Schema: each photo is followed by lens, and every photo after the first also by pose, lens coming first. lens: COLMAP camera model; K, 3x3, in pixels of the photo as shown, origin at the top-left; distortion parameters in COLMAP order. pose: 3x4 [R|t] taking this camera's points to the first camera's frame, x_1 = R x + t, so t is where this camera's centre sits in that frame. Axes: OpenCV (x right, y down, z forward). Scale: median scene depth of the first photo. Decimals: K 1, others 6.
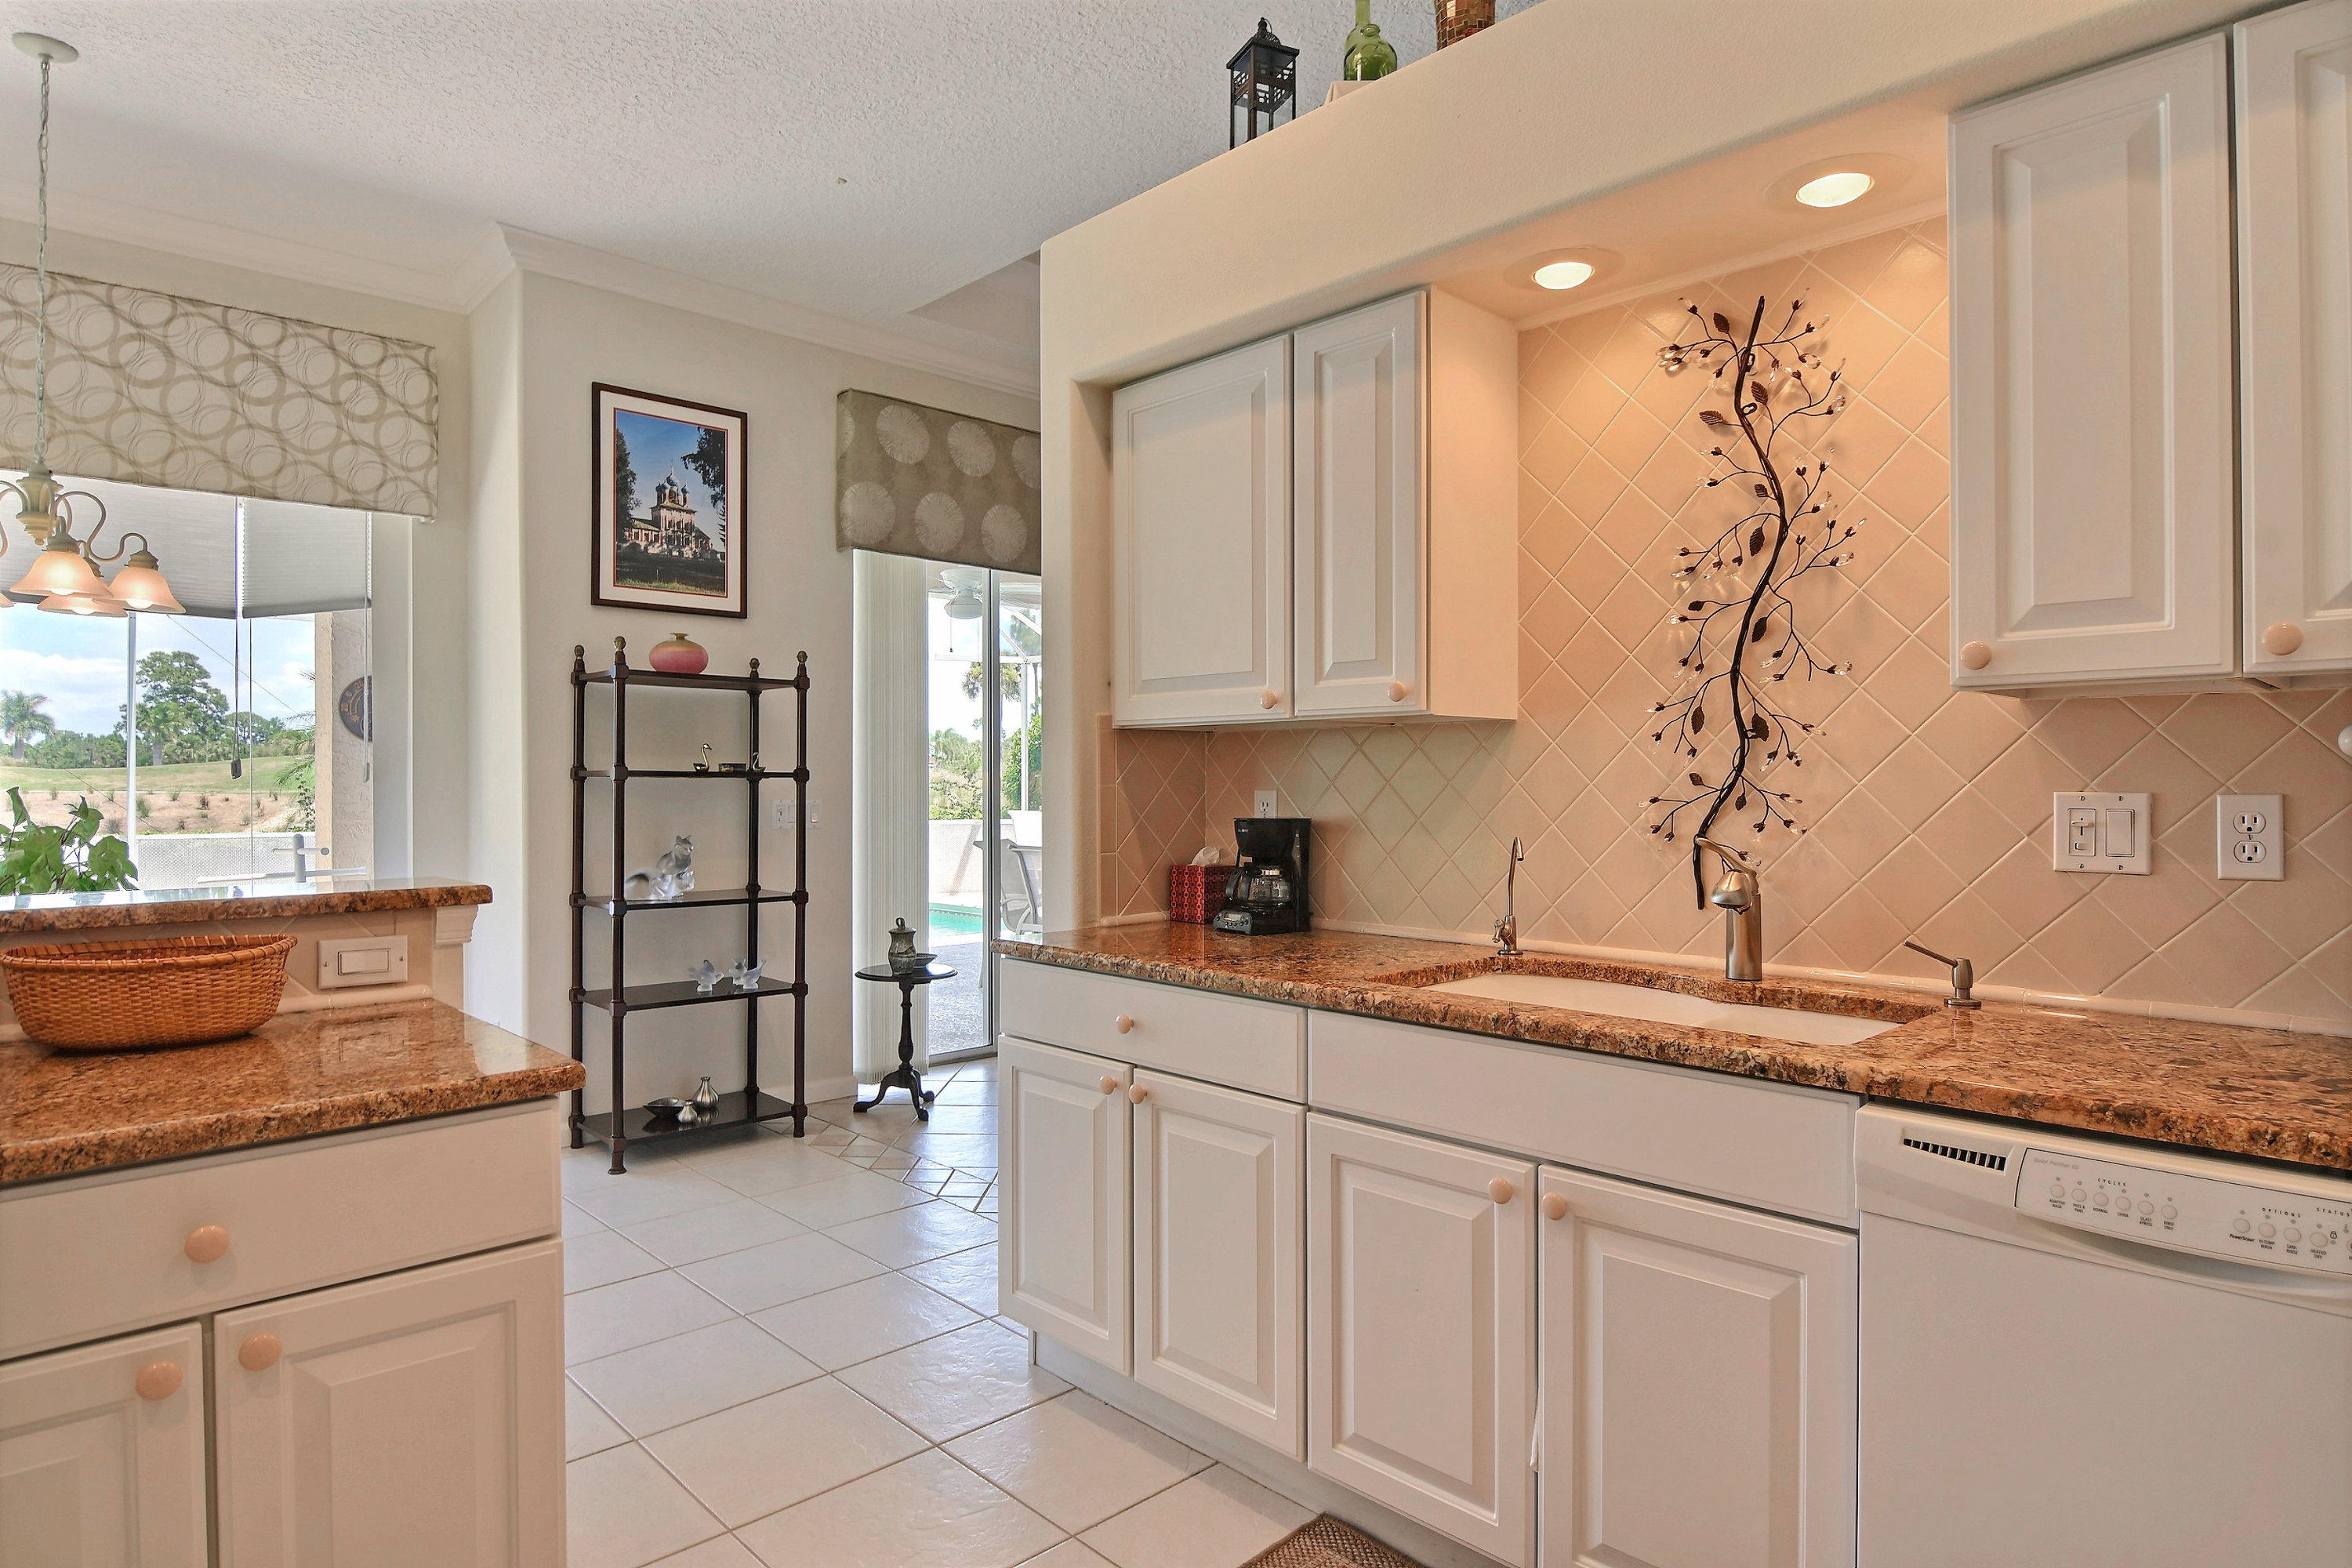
lens RADIAL K [[1315.9, 0, 1176.0], [0, 1315.9, 784.0], [0, 0, 1]] dist [0.002675, -0.016963]
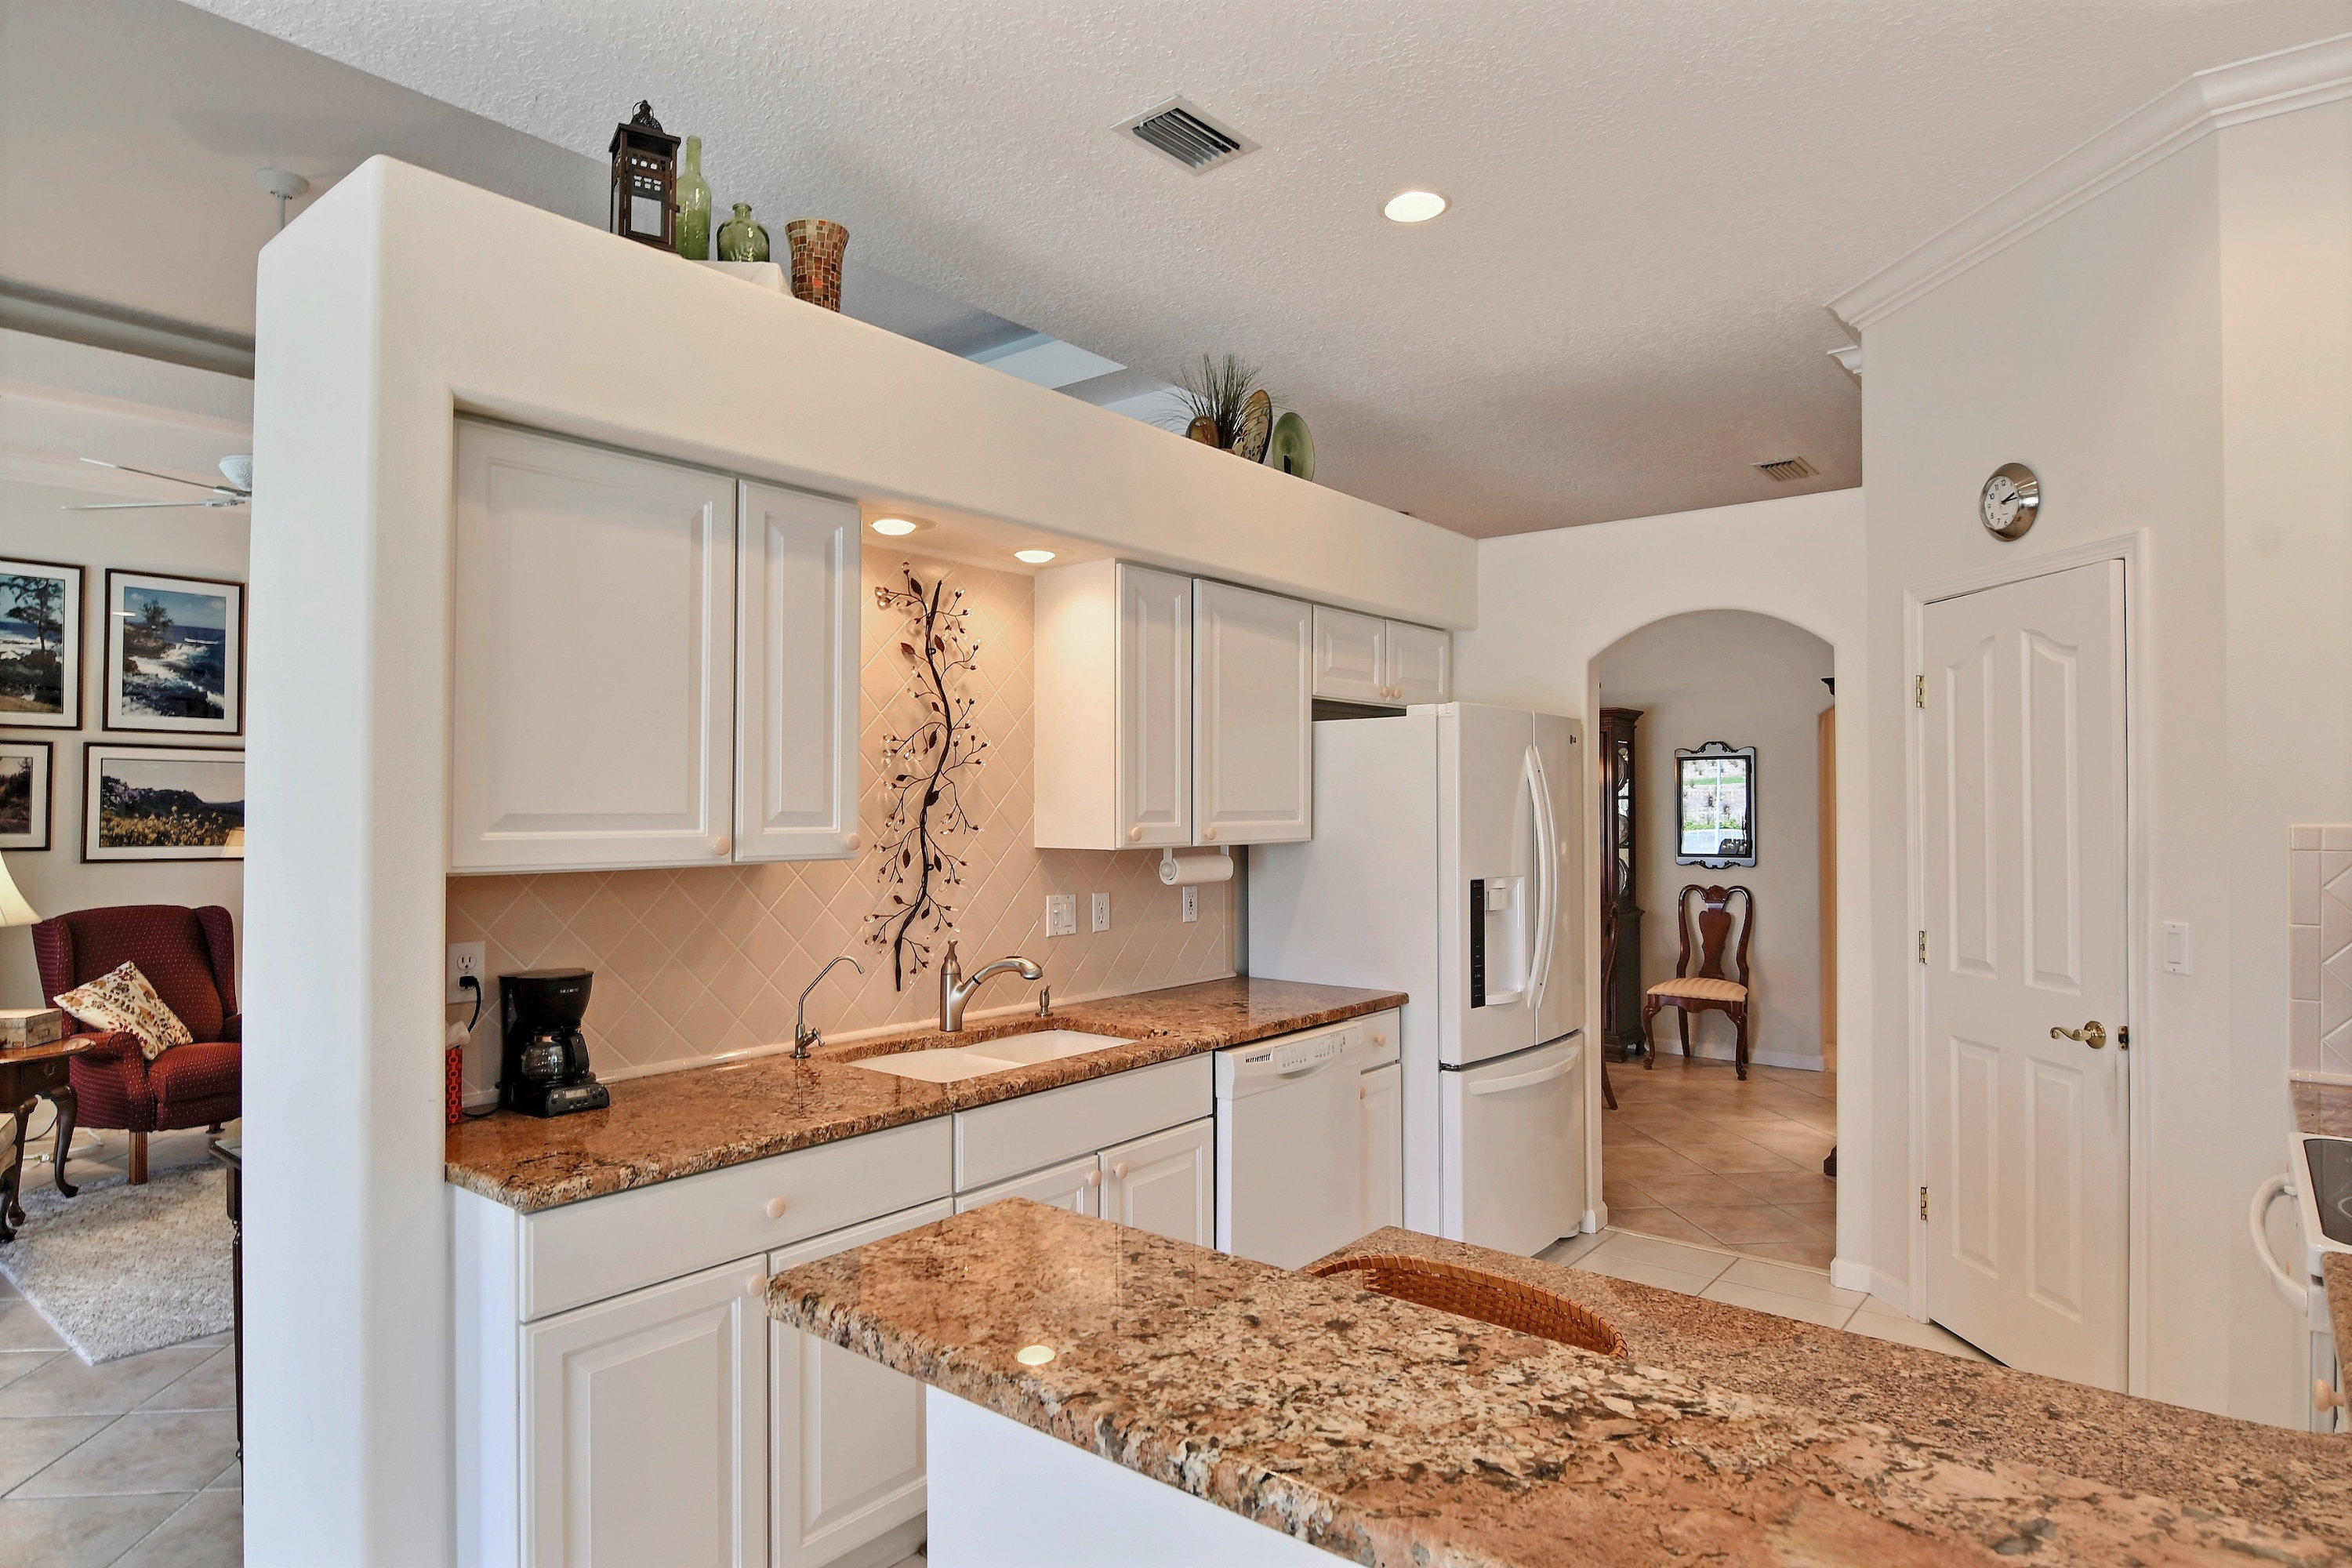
lens RADIAL K [[1315.9, 0, 1176.0], [0, 1315.9, 784.0], [0, 0, 1]] dist [0.002675, -0.016963]
pose [[-0.131792, 0.016029, 0.991148, -0.676480], [0.001854, 0.999871, -0.015923, -0.067441], [-0.991276, -0.000261, -0.131805, 0.571364]]
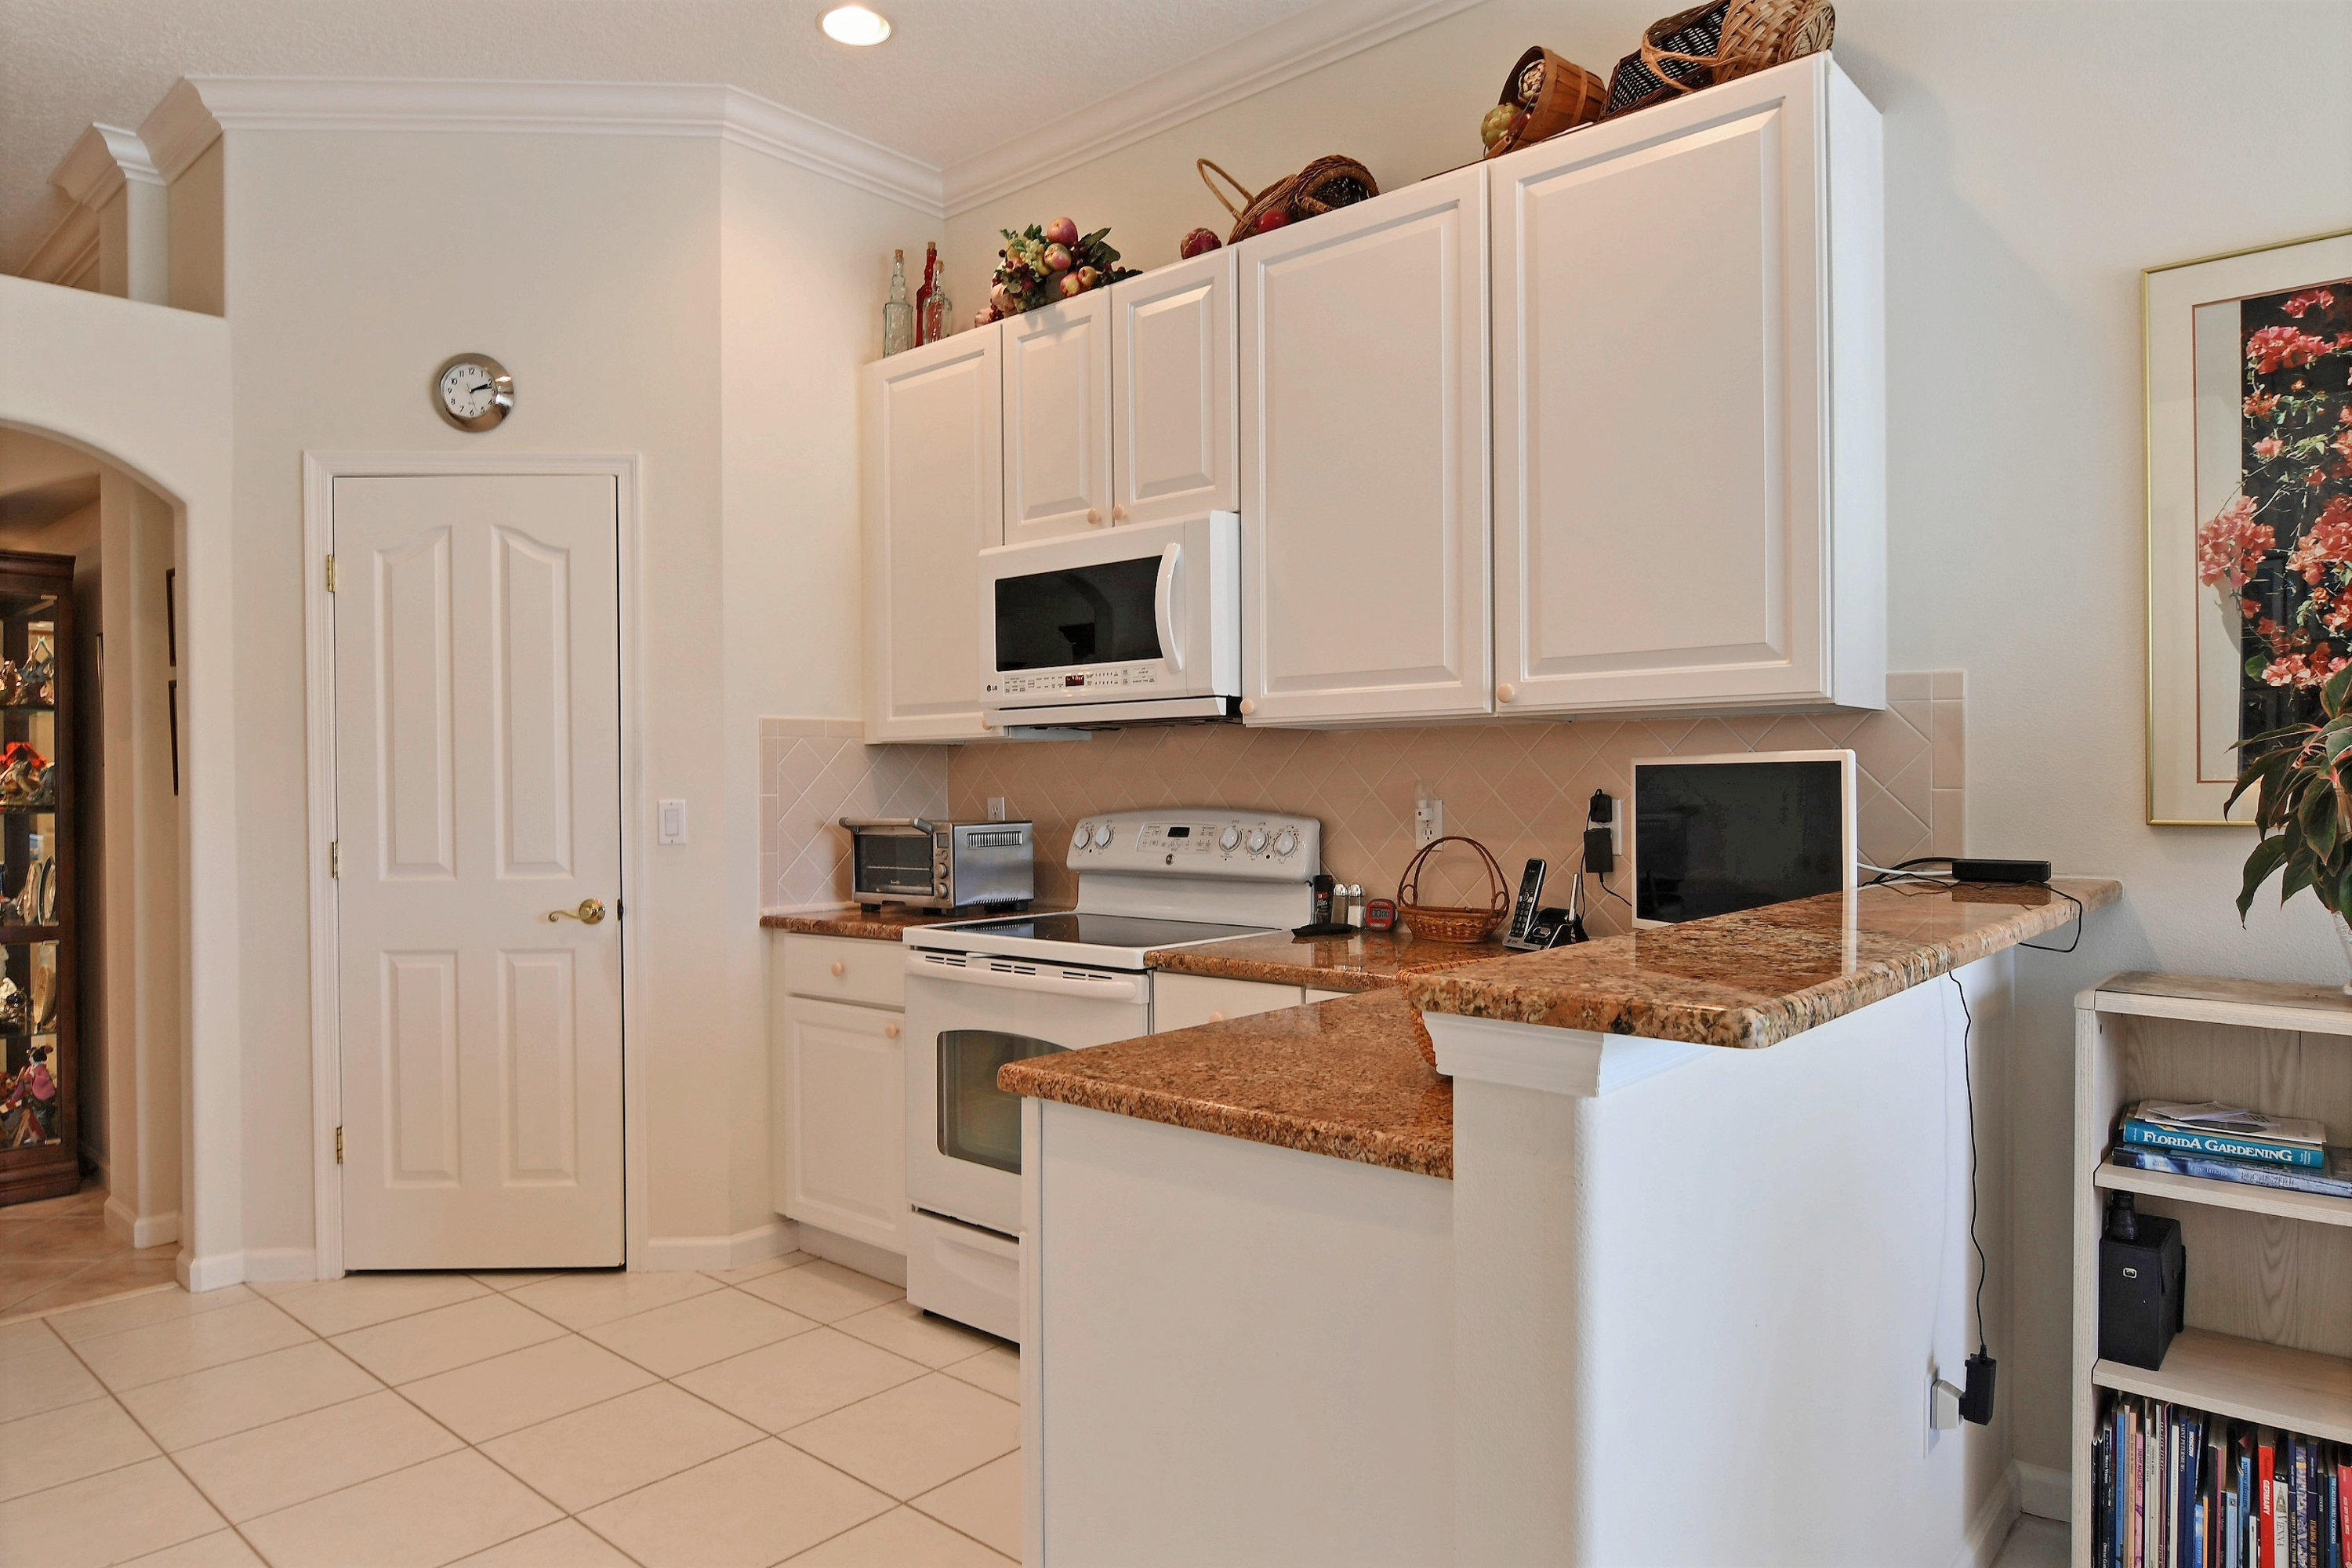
lens RADIAL K [[1446.4, 0, 1176.0], [0, 1446.4, 784.0], [0, 0, 1]] dist [-0.007124, -0.002701]
pose [[-0.995791, 0.007393, -0.091359, -0.209014], [0.007247, 0.999972, 0.001928, -0.003413], [0.091371, 0.001258, -0.995816, 0.926032]]
